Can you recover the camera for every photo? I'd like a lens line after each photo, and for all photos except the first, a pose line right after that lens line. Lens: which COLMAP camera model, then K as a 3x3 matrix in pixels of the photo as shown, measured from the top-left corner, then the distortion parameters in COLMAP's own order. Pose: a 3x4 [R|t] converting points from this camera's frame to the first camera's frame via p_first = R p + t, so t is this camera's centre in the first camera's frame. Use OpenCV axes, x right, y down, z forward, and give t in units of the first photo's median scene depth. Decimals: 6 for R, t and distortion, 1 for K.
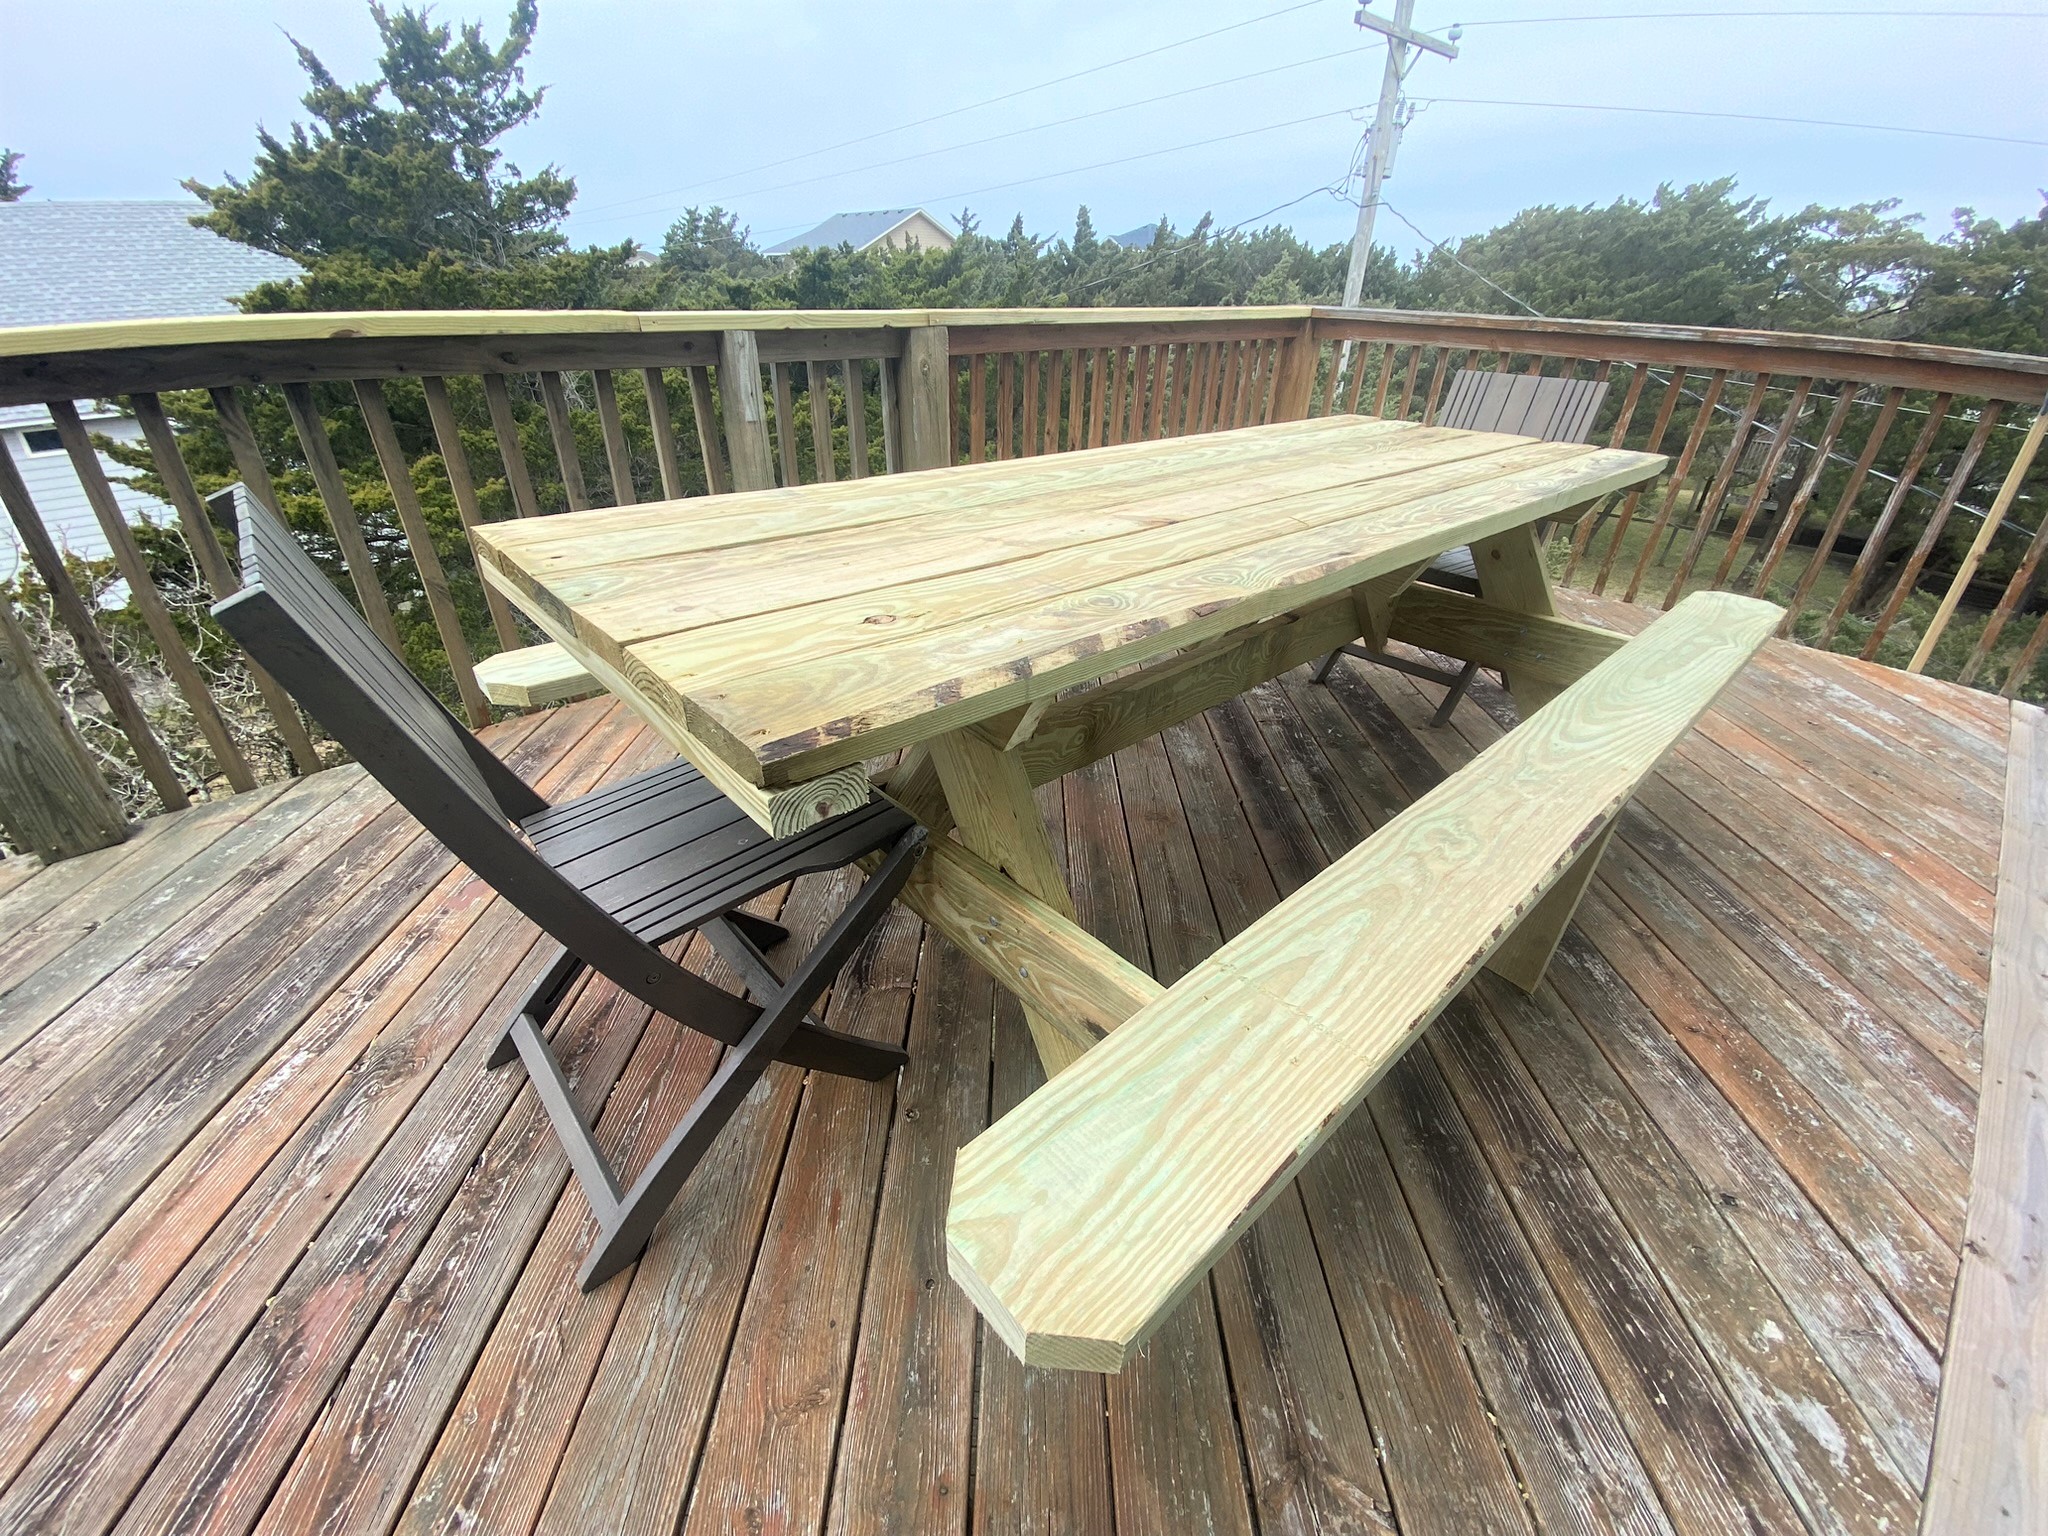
lens RADIAL K [[826.4, 0, 1024.0], [0, 826.4, 768.0], [0, 0, 1]] dist [0.007481, -0.013309]
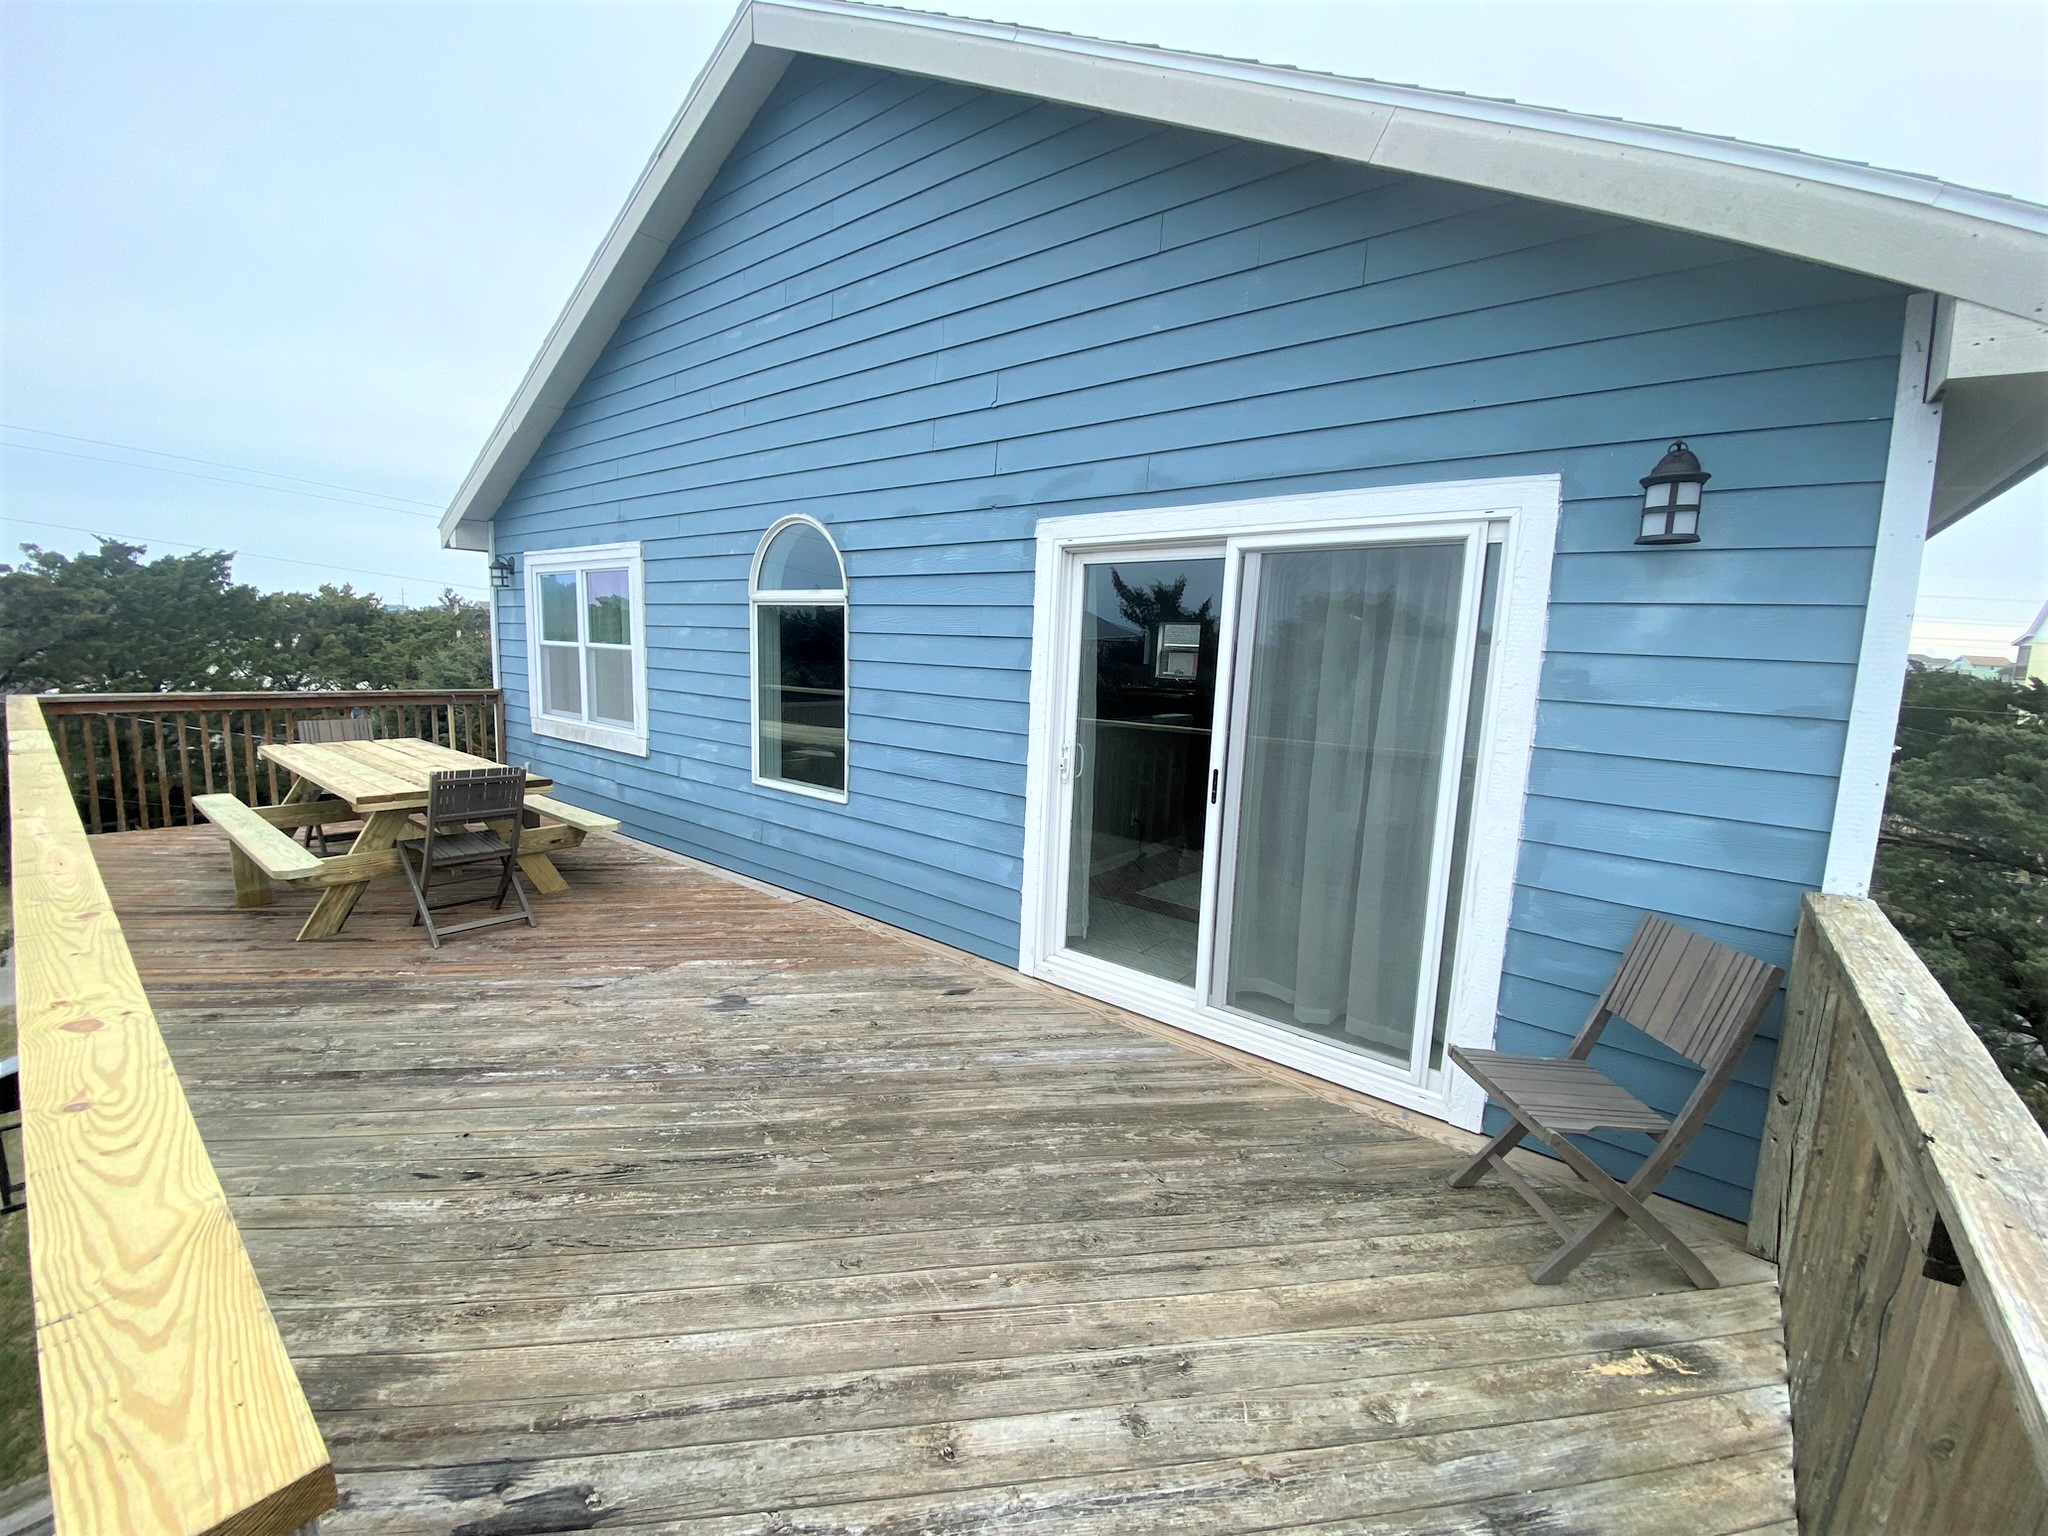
lens RADIAL K [[839.2, 0, 1012.7], [0, 839.2, 761.3], [0, 0, 1]] dist [0.014562, -0.017487]
pose [[-0.138672, -0.163764, 0.976704, -0.257132], [0.464484, 0.860276, 0.210189, 0.005987], [-0.874657, 0.482811, -0.043230, -0.072049]]
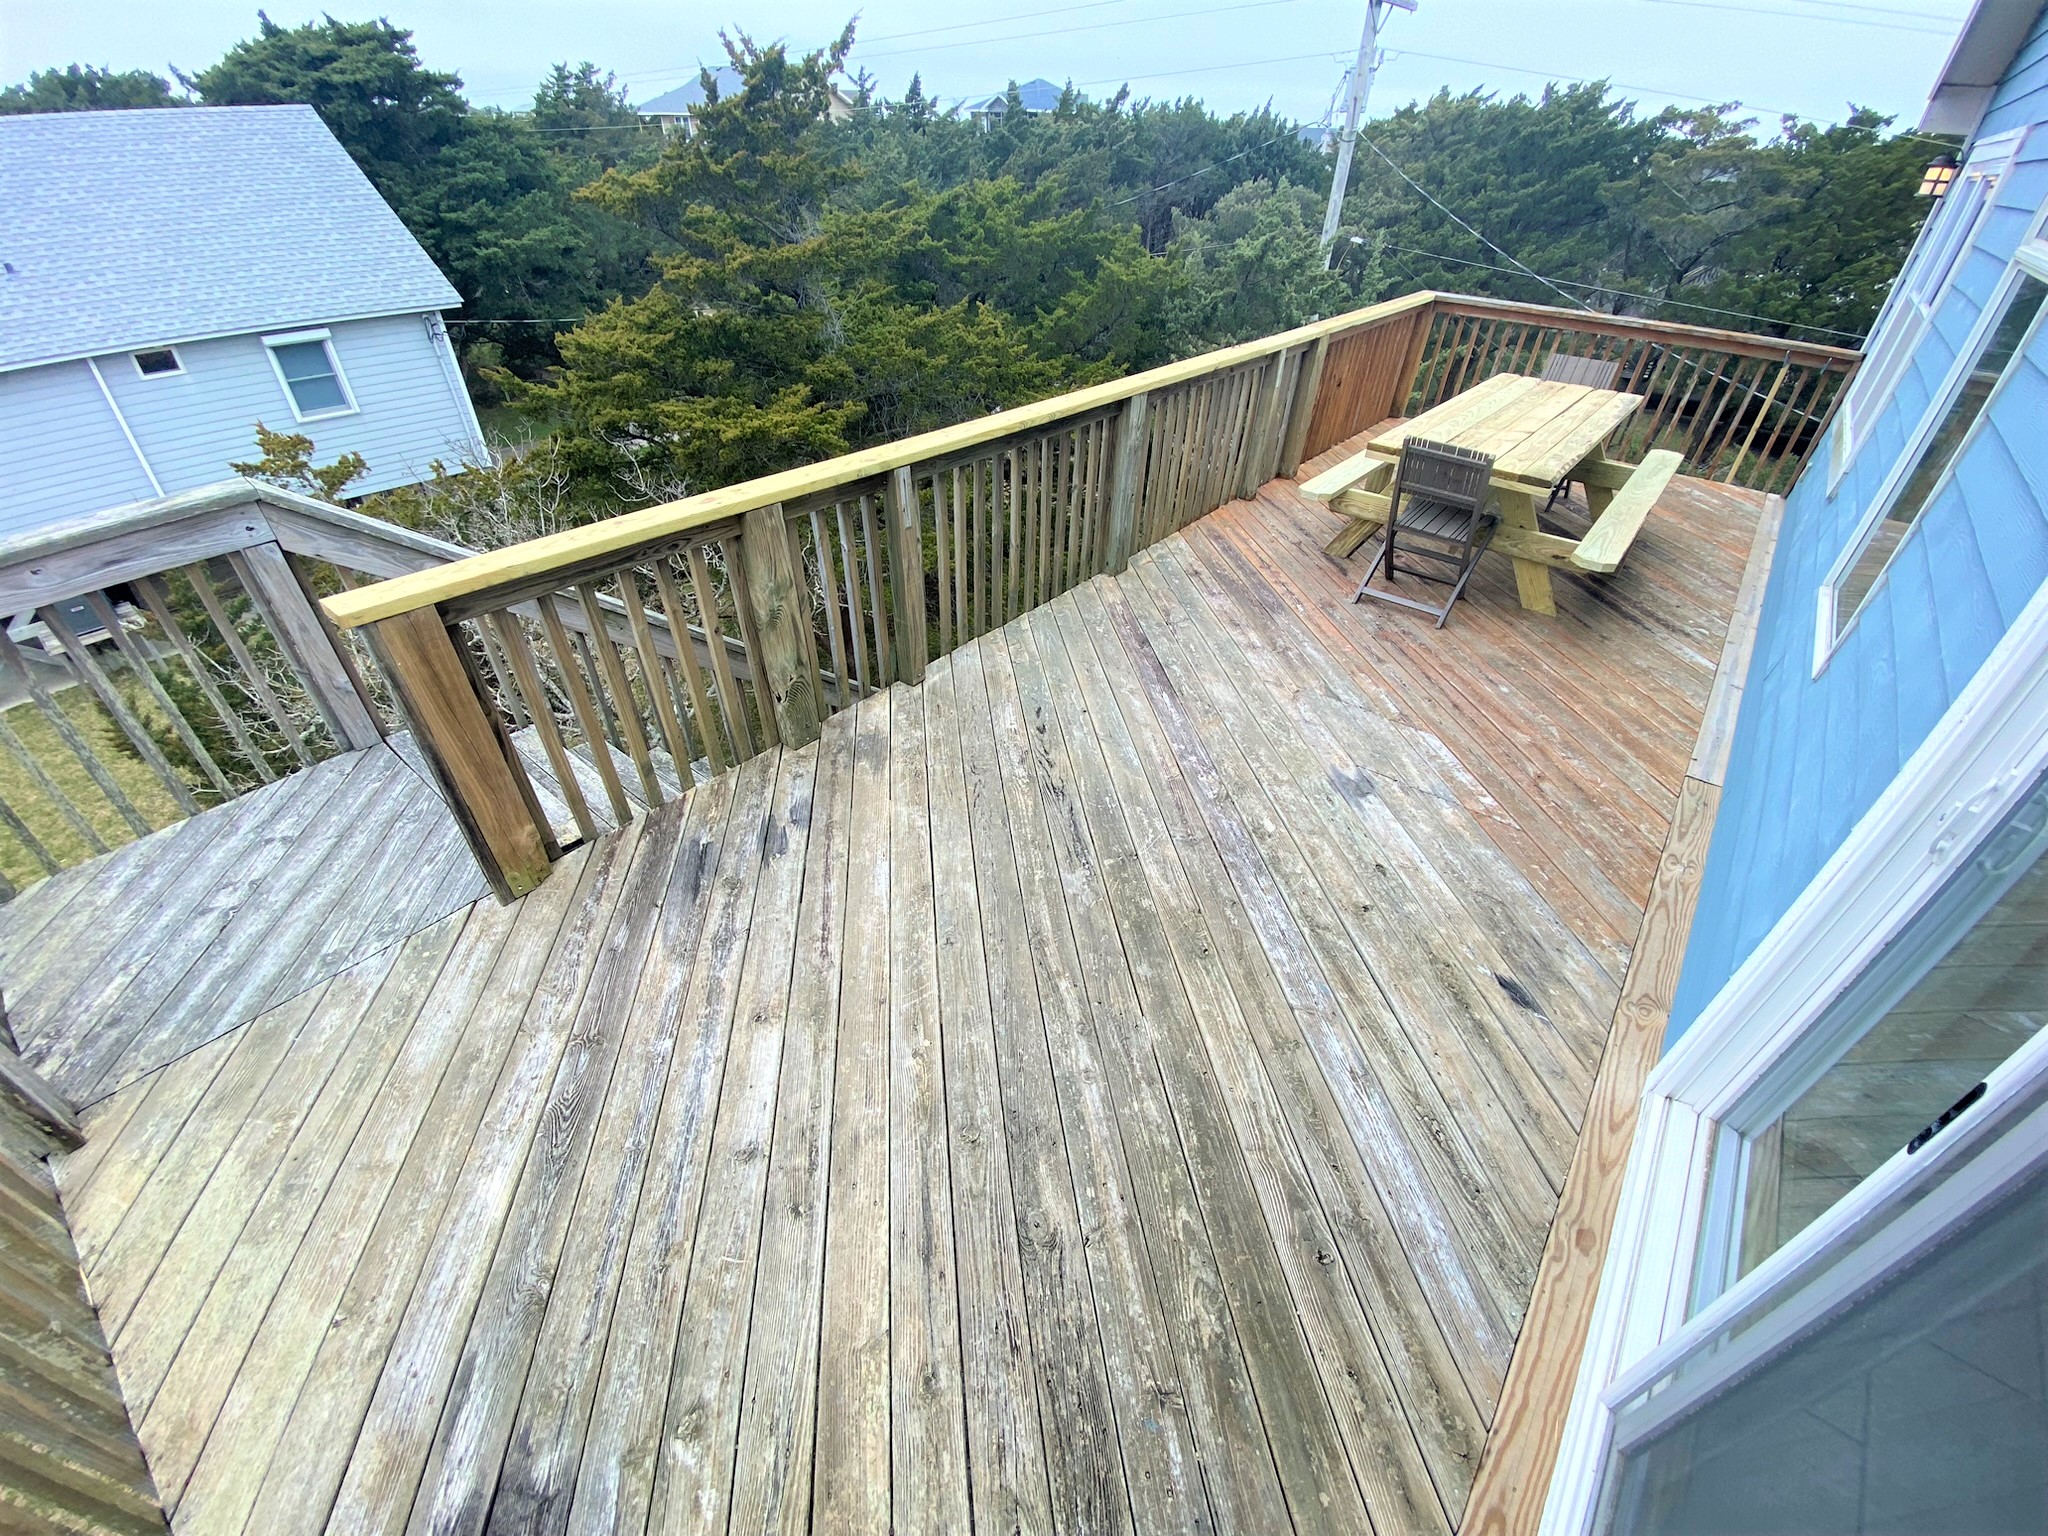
lens RADIAL K [[819.3, 0, 1031.3], [0, 819.3, 760.7], [0, 0, 1]] dist [0.014572, -0.015289]
pose [[0.989730, -0.082160, 0.116976, -0.159245], [0.067505, 0.989963, 0.124160, 0.032176], [-0.126003, -0.114988, 0.985343, -0.150211]]
